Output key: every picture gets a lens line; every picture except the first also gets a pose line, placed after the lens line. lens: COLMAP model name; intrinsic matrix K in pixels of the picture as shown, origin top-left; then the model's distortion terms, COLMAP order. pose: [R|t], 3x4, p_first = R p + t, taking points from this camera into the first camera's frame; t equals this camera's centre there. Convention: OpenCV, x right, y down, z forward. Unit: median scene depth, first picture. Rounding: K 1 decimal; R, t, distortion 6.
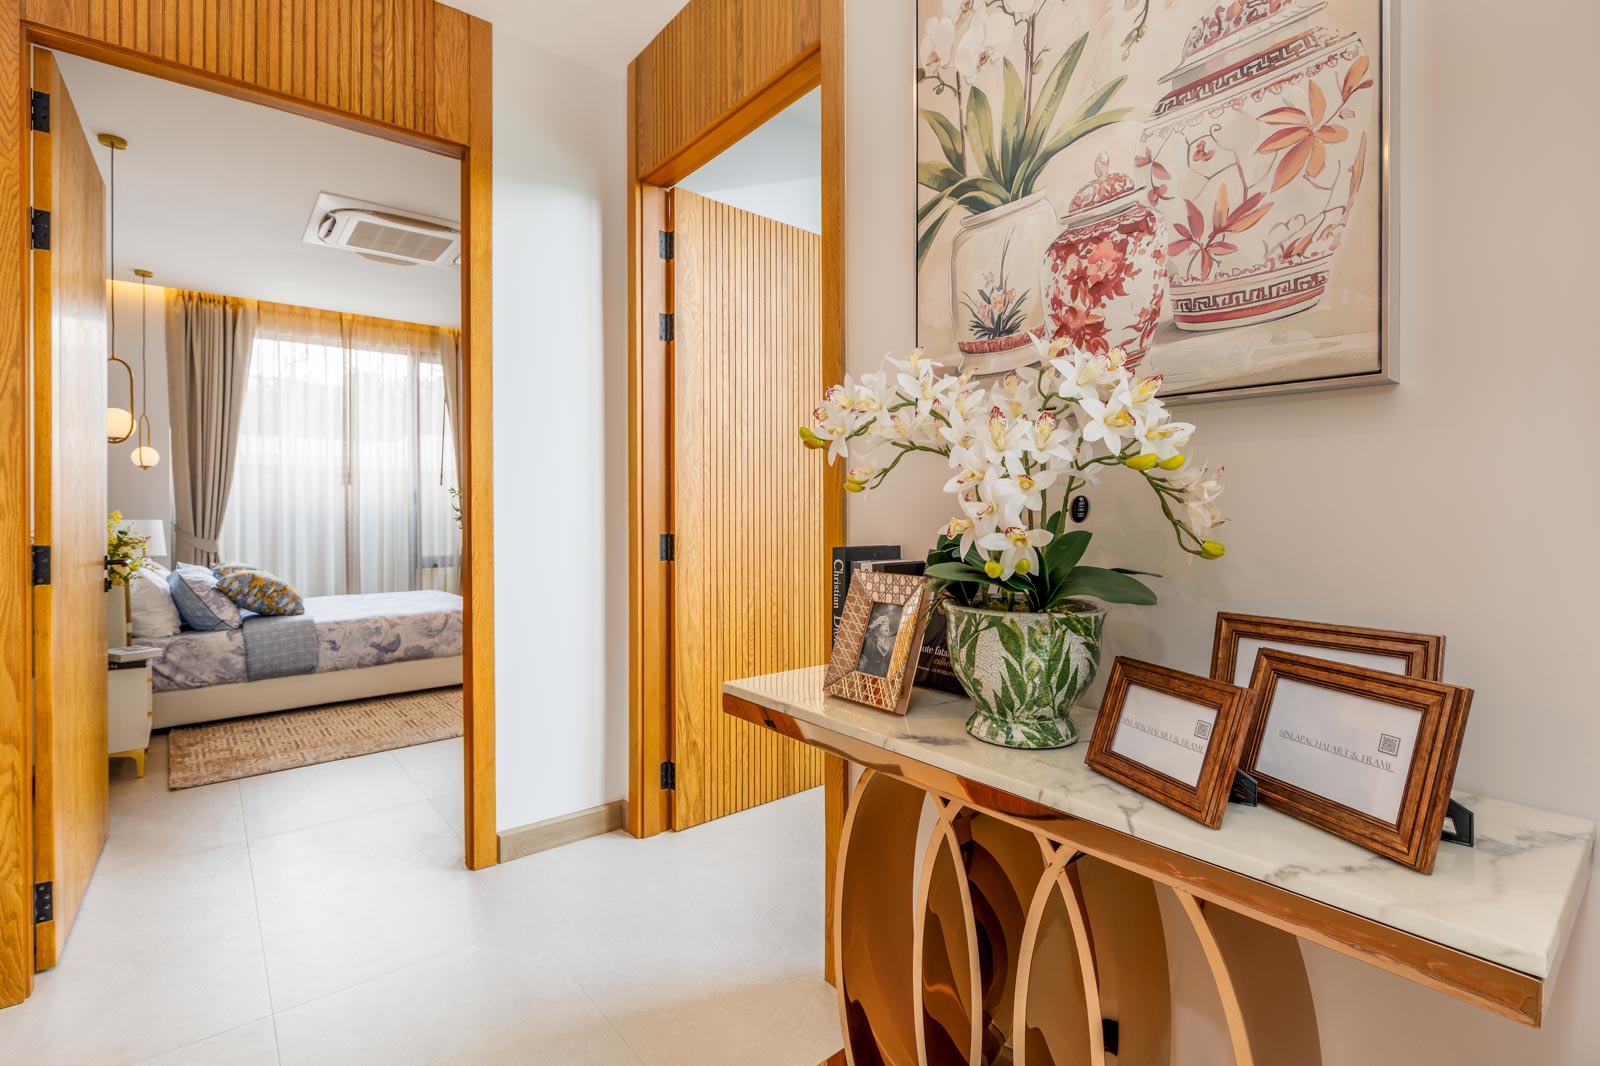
lens RADIAL K [[748.5, 0, 796.8], [0, 748.5, 505.8], [0, 0, 1]] dist [-0.003263, -0.000798]
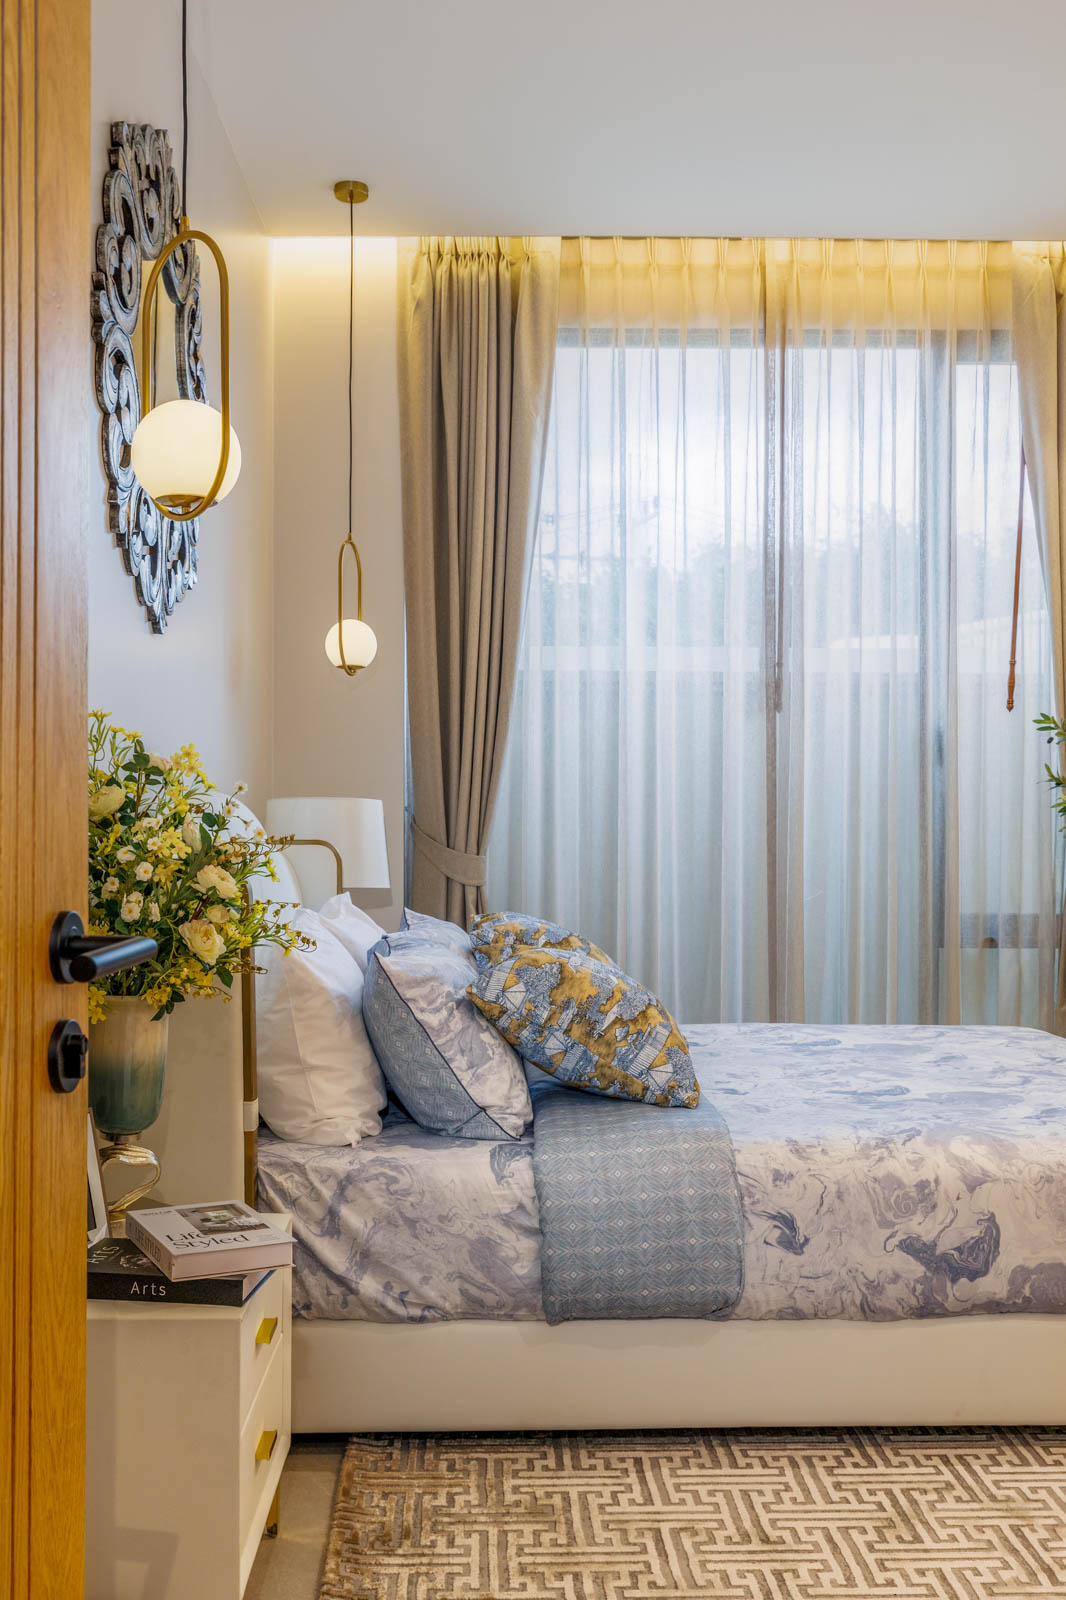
lens RADIAL K [[1507.2, 0, 533.0], [0, 1507.2, 800.0], [0, 0, 1]] dist [-0.002254, -0.000854]
pose [[0.792998, 0.004432, -0.609208, -0.352090], [-0.004559, 0.999989, 0.001341, 0.021762], [0.609207, 0.001714, 0.793010, 0.490835]]
